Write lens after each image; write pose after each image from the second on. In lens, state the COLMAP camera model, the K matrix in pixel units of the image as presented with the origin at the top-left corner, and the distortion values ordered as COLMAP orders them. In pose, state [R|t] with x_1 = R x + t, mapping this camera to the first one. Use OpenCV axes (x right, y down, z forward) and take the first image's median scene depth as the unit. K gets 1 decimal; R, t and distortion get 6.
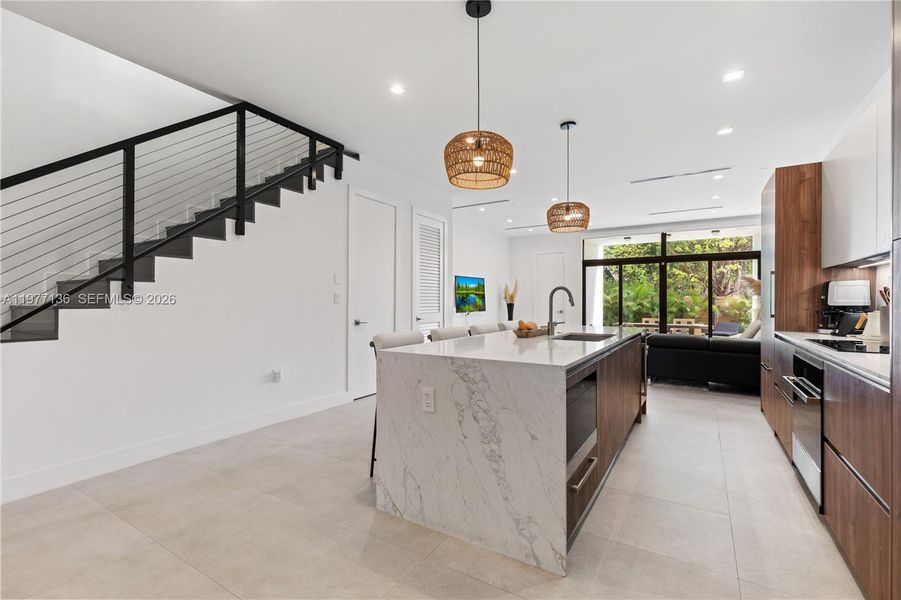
lens RADIAL K [[407.5, 0, 443.1], [0, 407.5, 301.7], [0, 0, 1]] dist [0.006595, -0.000531]
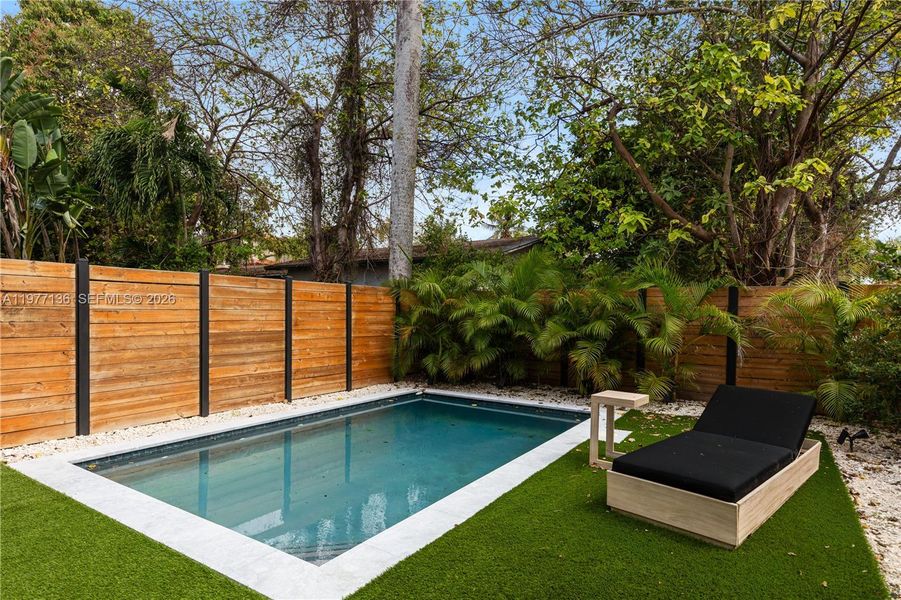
lens RADIAL K [[502.1, 0, 455.5], [0, 502.1, 318.2], [0, 0, 1]] dist [0.002768, -0.000575]
pose [[0.999852, 0.015607, -0.007184, 1.965918], [-0.015527, 0.999818, 0.011116, 0.042447], [0.007356, -0.011003, 0.999912, 2.681269]]
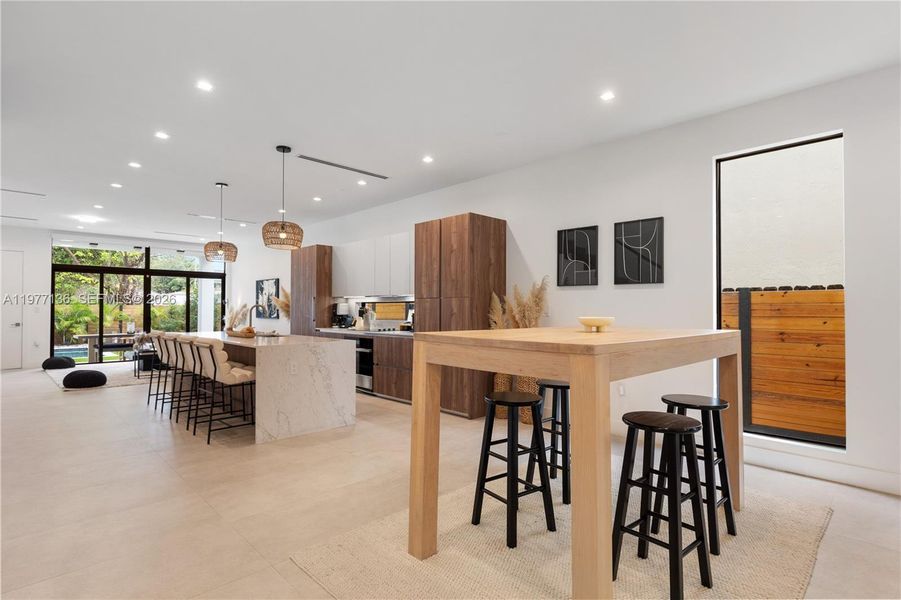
lens RADIAL K [[446.7, 0, 453.1], [0, 446.7, 303.9], [0, 0, 1]] dist [0.001998, -0.003961]
pose [[0.202956, 0.010945, 0.979127, -1.048024], [-0.000686, 0.999939, -0.011035, -0.018133], [-0.979188, 0.001568, 0.202951, -0.071925]]
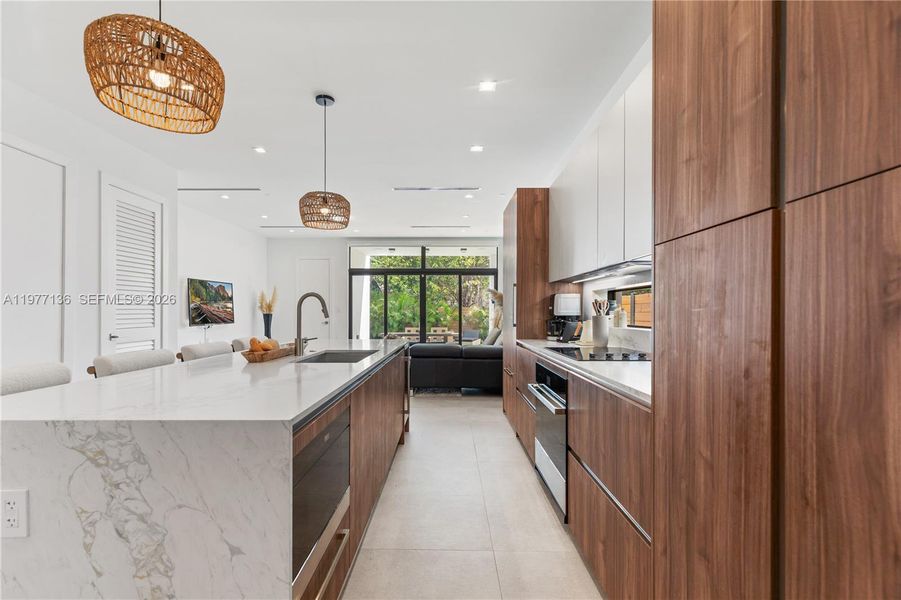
lens RADIAL K [[407.5, 0, 446.0], [0, 407.5, 309.5], [0, 0, 1]] dist [0.006595, -0.000531]
pose [[0.850343, 0.003017, 0.526220, 0.080735], [0.000076, 0.999983, -0.005855, -0.000465], [-0.526229, 0.005019, 0.850328, 0.168807]]
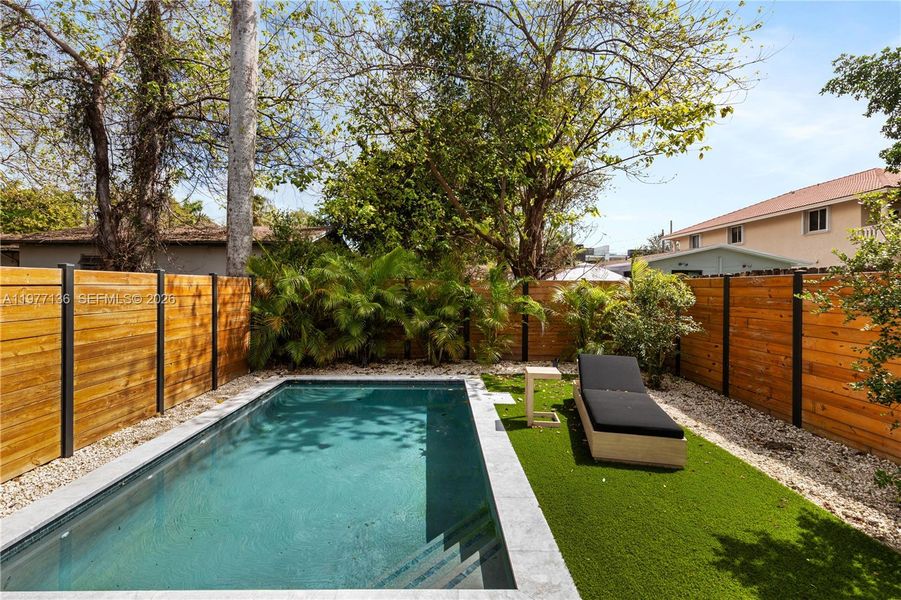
lens RADIAL K [[407.5, 0, 442.2], [0, 407.5, 280.3], [0, 0, 1]] dist [0.006595, -0.000531]
pose [[0.841164, 0.012429, 0.540638, 1.458229], [-0.004244, 0.999857, -0.016383, -0.020526], [-0.540764, 0.011486, 0.841096, 2.905826]]
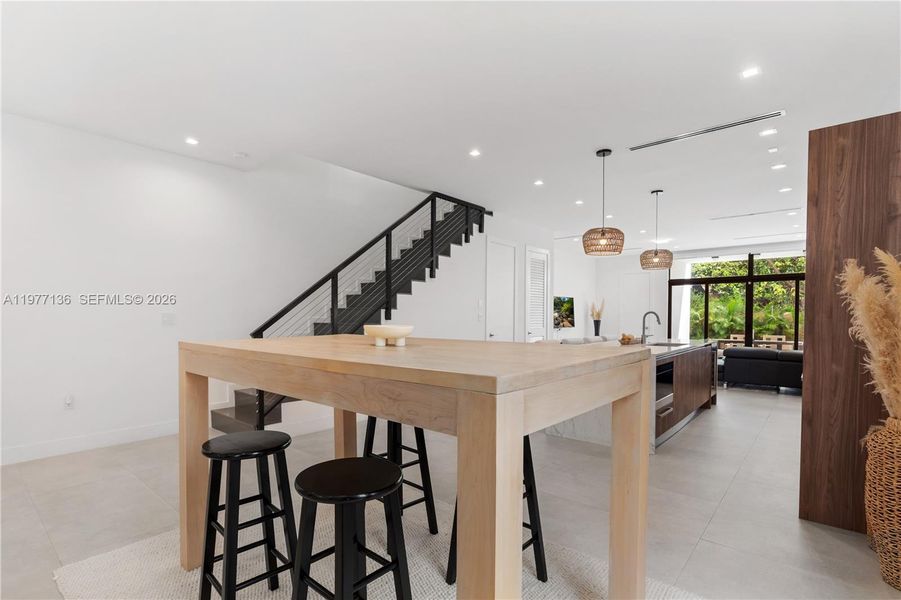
lens RADIAL K [[446.7, 0, 432.2], [0, 446.7, 327.5], [0, 0, 1]] dist [0.001998, -0.003961]
pose [[0.987390, 0.004461, -0.158241, -0.209495], [-0.000398, 0.999670, 0.025701, -0.016874], [0.158304, -0.025314, 0.987066, -0.639473]]
